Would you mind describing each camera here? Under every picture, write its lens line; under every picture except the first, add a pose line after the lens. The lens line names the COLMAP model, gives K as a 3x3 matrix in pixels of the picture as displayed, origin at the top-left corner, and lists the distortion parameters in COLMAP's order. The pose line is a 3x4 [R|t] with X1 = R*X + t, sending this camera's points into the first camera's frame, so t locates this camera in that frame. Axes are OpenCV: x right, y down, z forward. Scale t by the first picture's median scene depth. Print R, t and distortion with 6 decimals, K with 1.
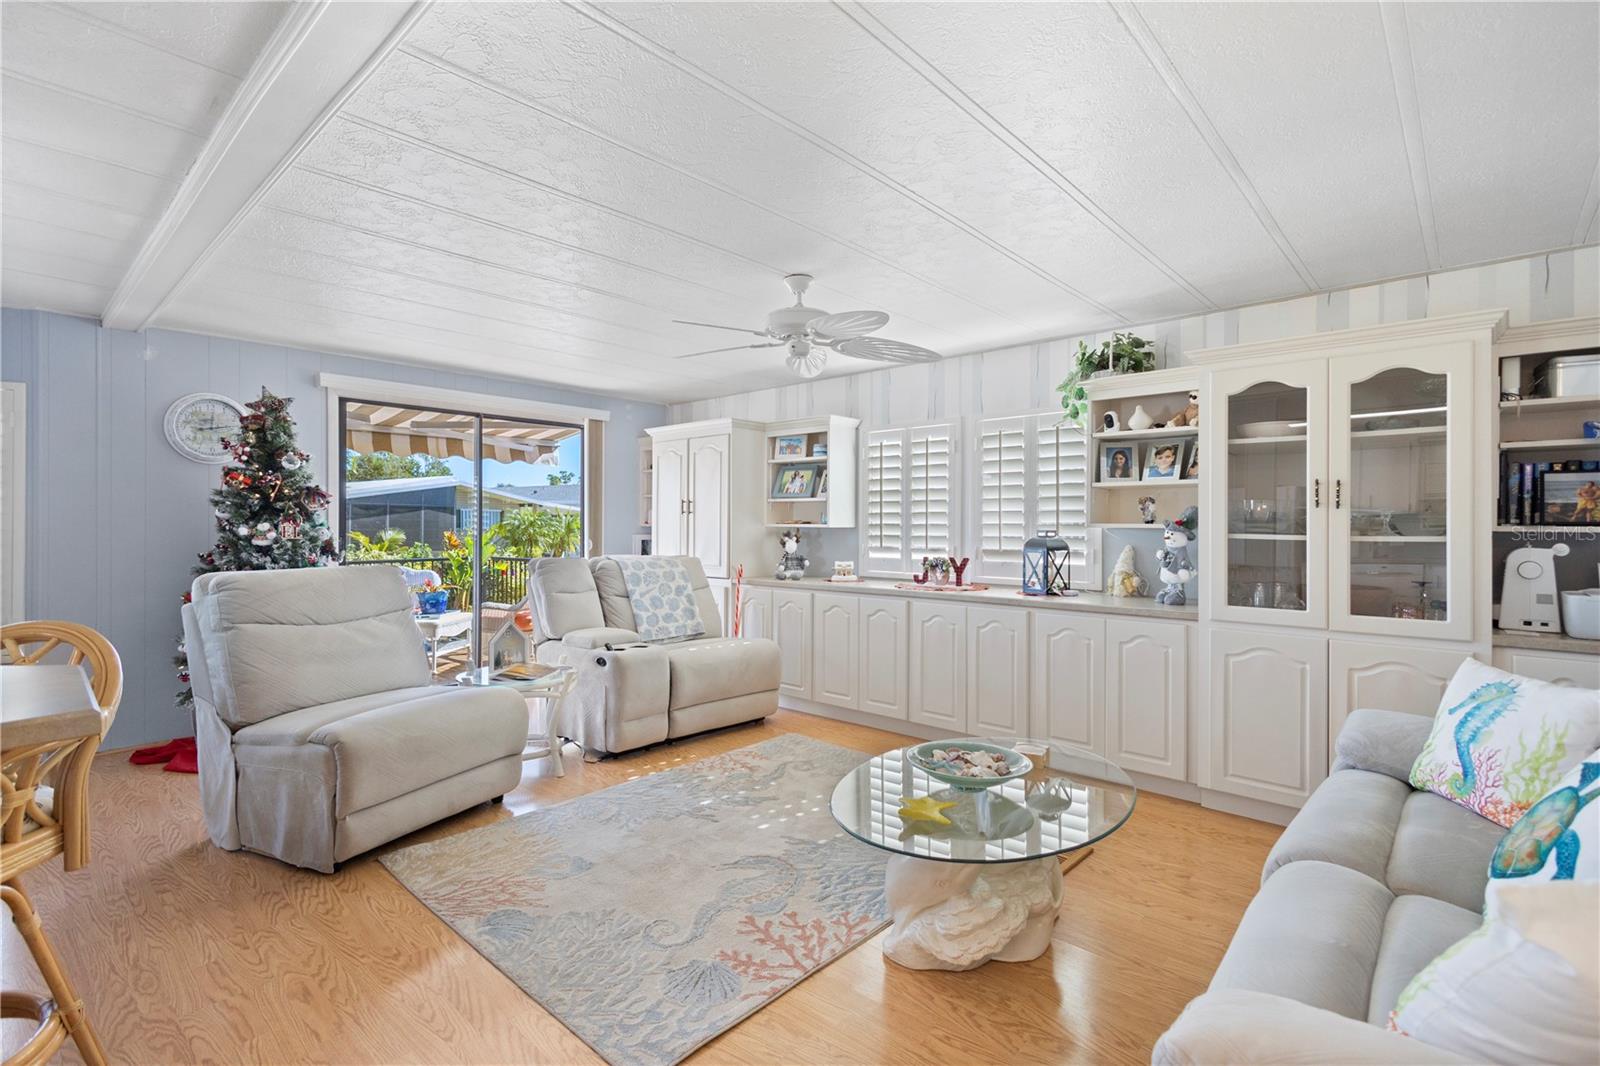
lens RADIAL K [[745.5, 0, 797.3], [0, 745.5, 527.1], [0, 0, 1]] dist [0.011743, 0.000117]
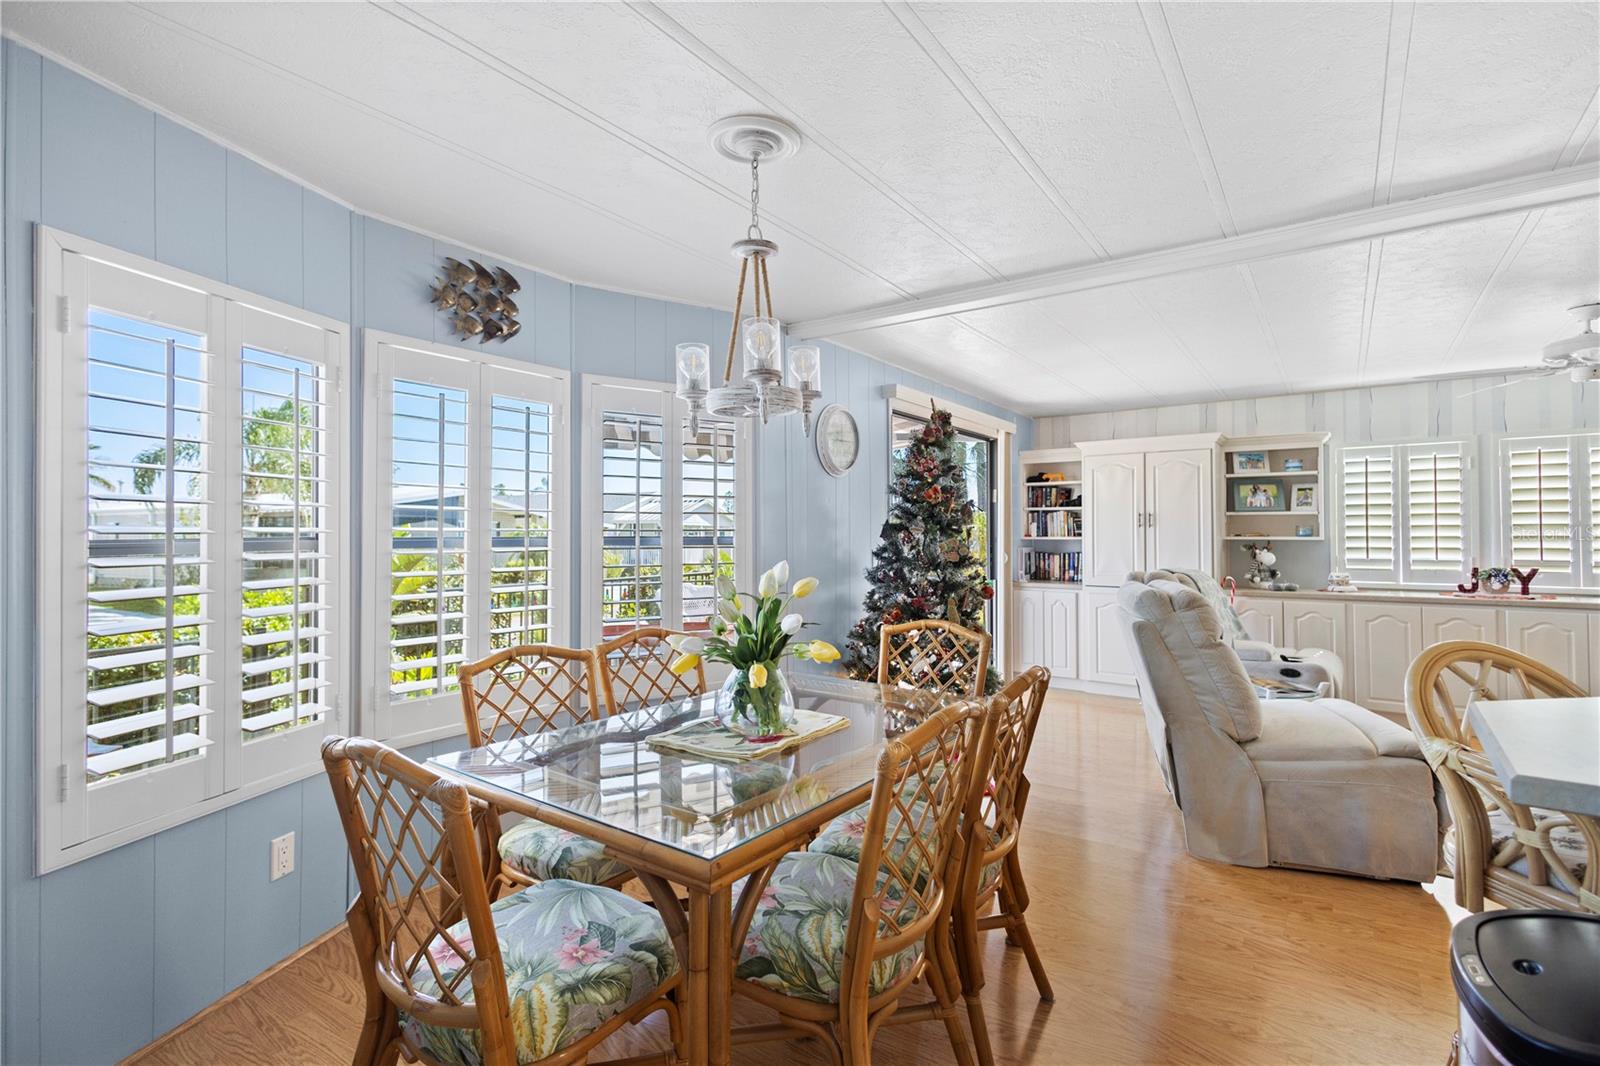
lens RADIAL K [[745.5, 0, 794.5], [0, 745.5, 527.5], [0, 0, 1]] dist [0.011743, 0.000117]
pose [[0.995235, -0.003030, 0.097456, -0.838265], [0.004118, 0.999931, -0.010960, -0.008784], [-0.097417, 0.011309, 0.995179, 0.031585]]
